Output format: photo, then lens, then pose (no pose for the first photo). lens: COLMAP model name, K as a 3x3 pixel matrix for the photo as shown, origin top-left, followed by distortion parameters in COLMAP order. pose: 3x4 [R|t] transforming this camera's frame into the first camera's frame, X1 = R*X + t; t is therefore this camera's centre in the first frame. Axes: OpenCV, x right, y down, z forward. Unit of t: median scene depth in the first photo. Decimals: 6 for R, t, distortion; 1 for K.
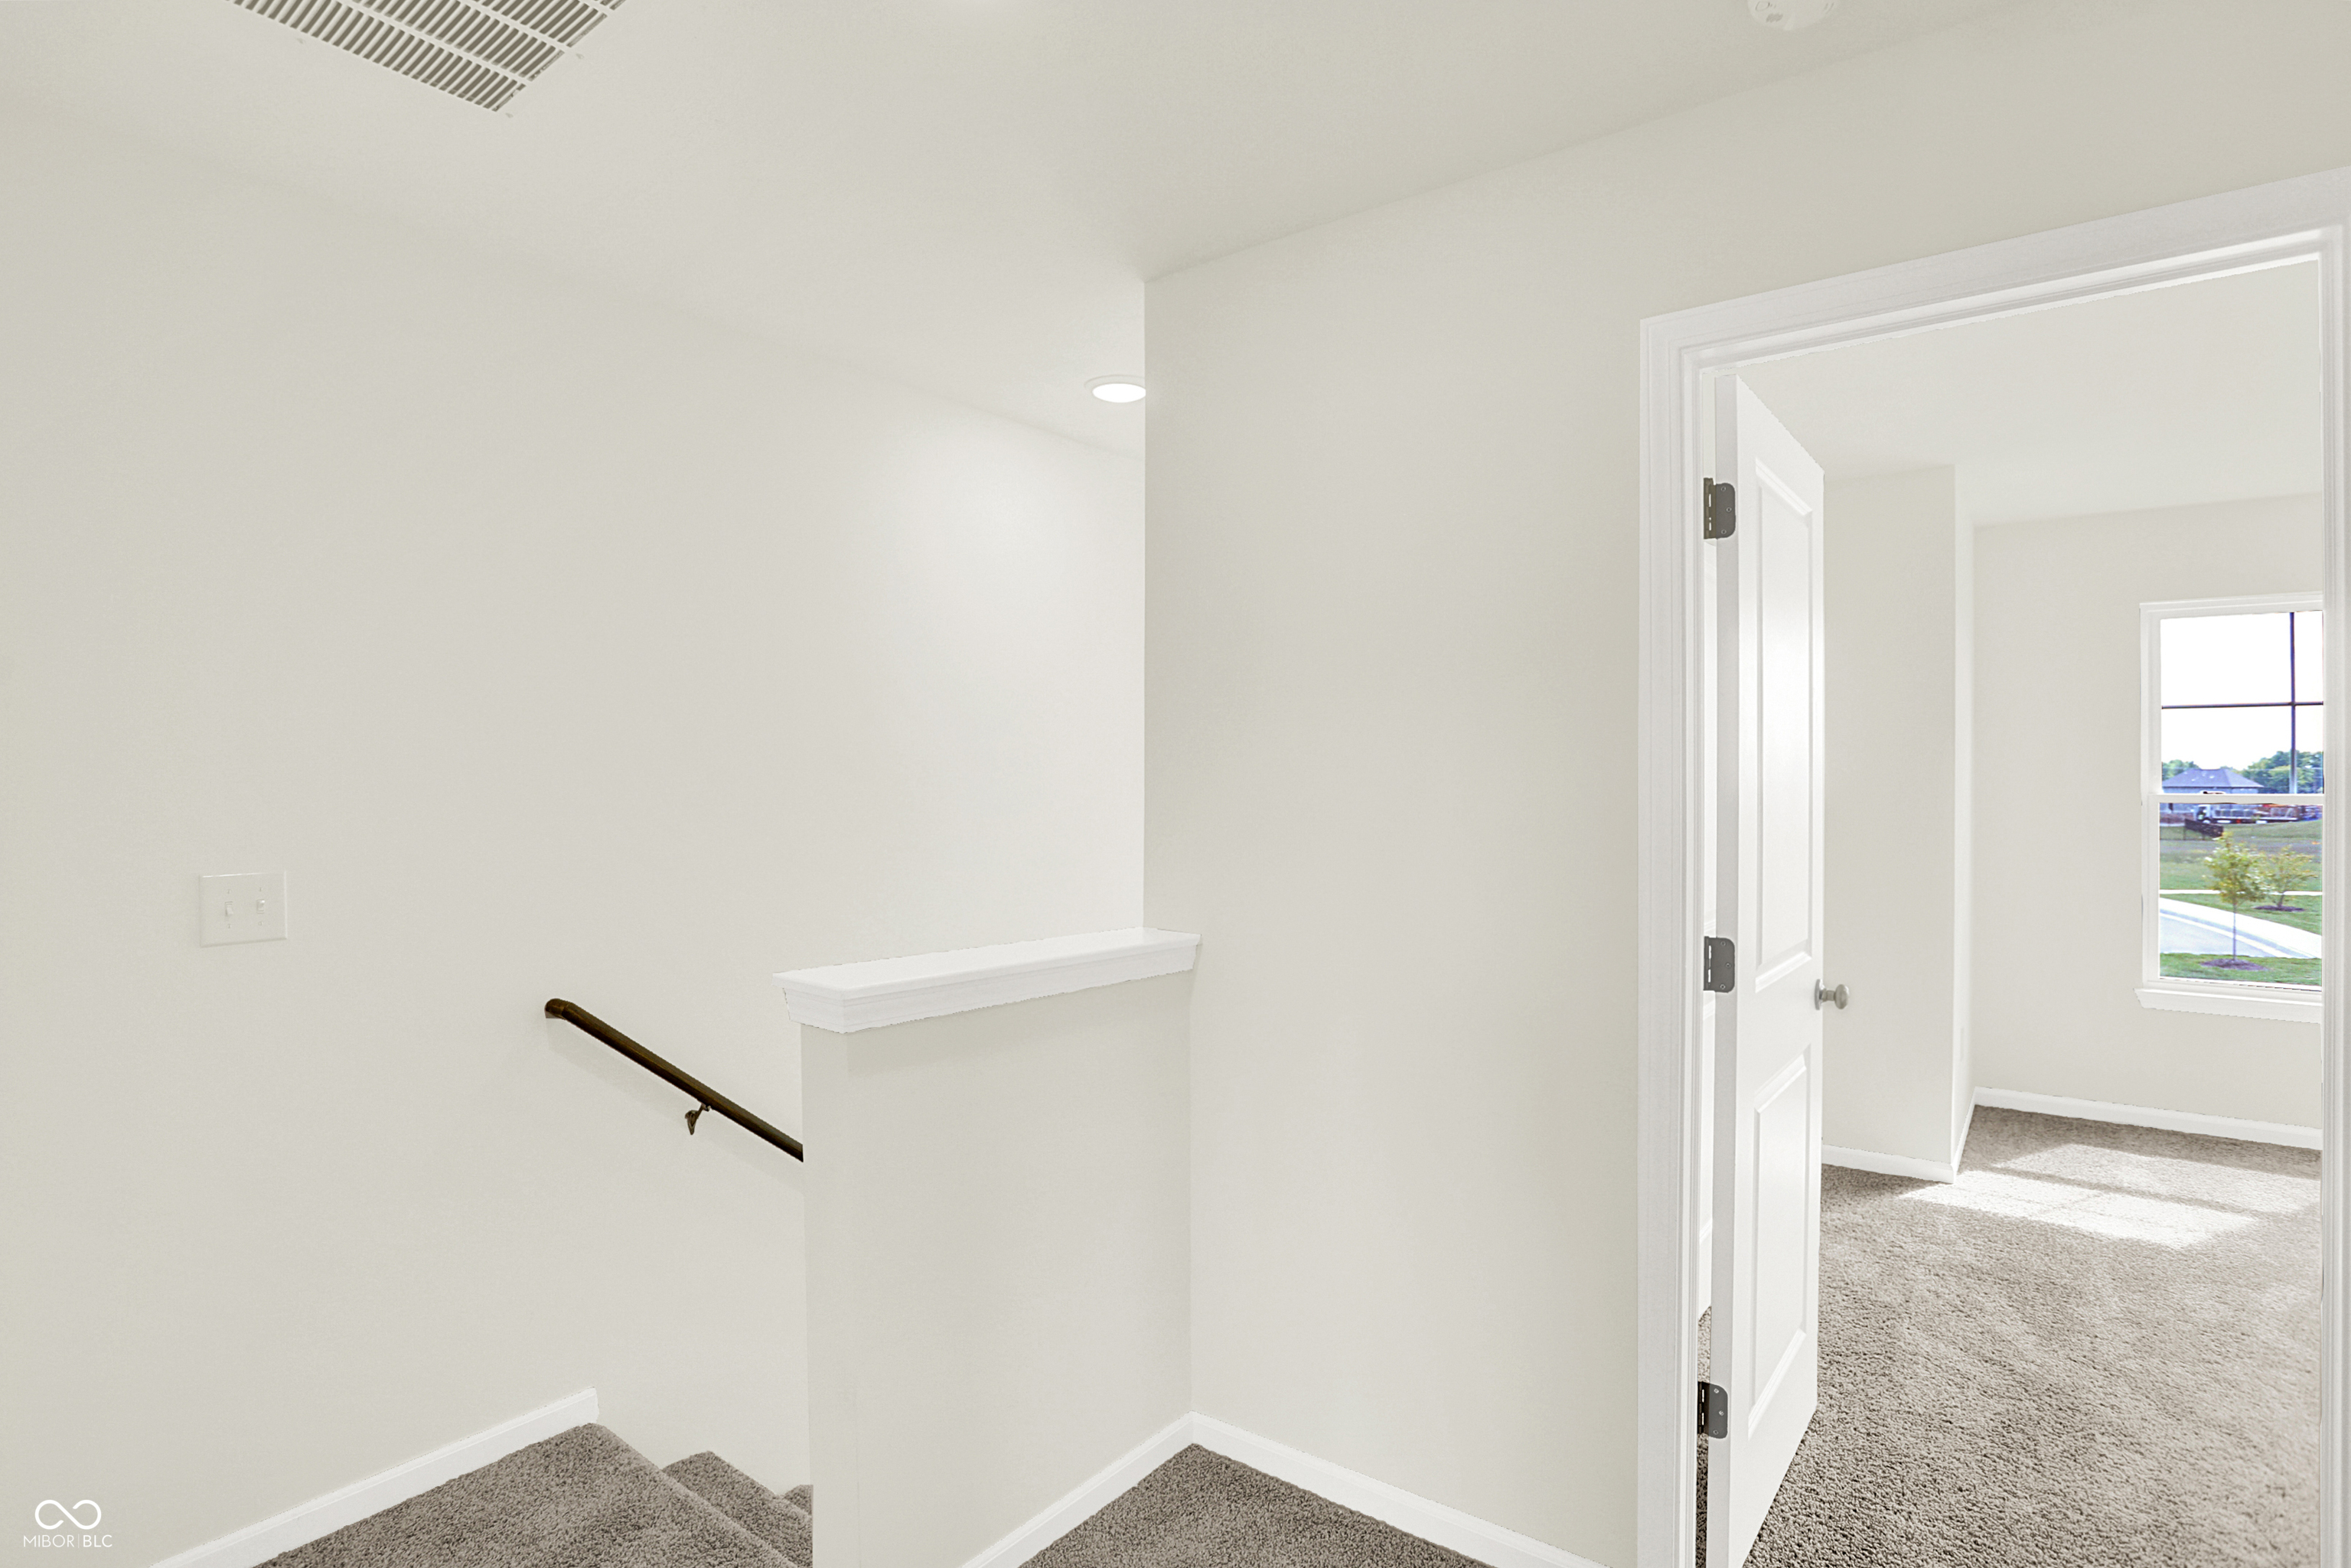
lens RADIAL K [[1162.3, 0, 1173.1], [0, 1162.3, 776.9], [0, 0, 1]] dist [-0.074265, 0.031071]
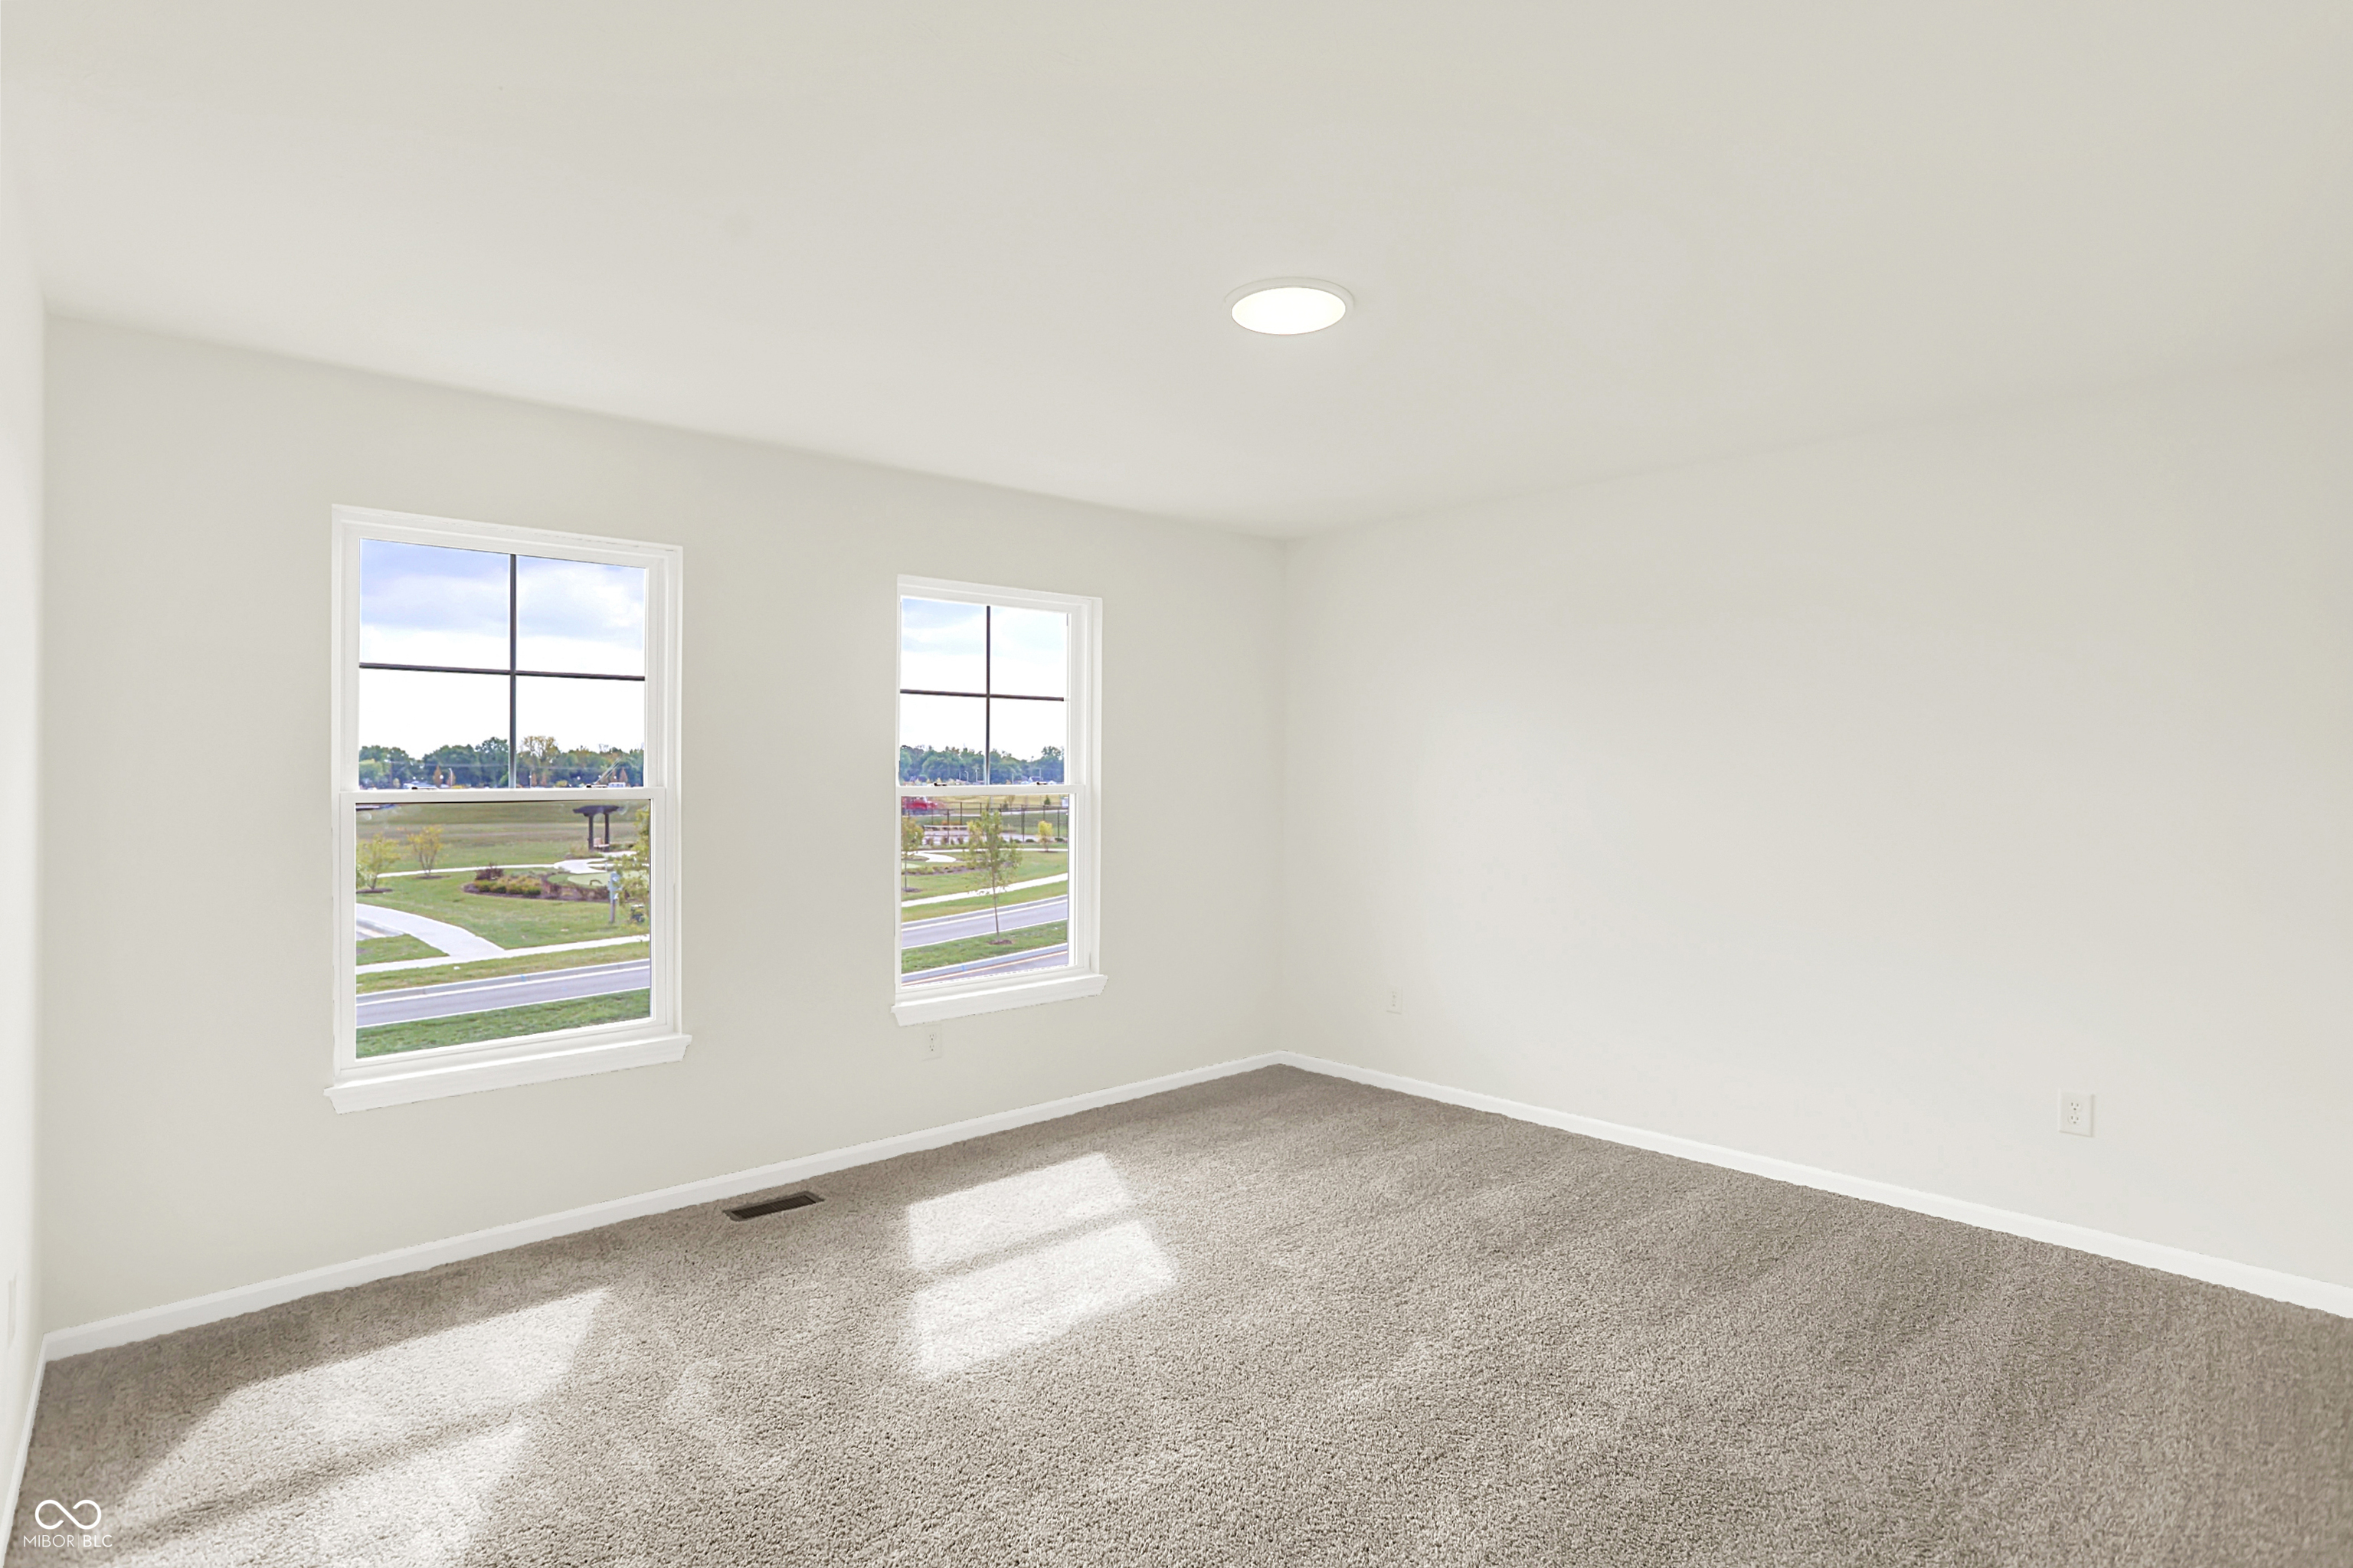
lens RADIAL K [[1121.1, 0, 1115.0], [0, 1121.1, 779.4], [0, 0, 1]] dist [0.000980, 0.000439]
pose [[0.188447, -0.007613, 0.982054, 0.301999], [-0.002080, 0.999965, 0.008151, 0.001542], [-0.982081, -0.003578, 0.188424, 0.419689]]
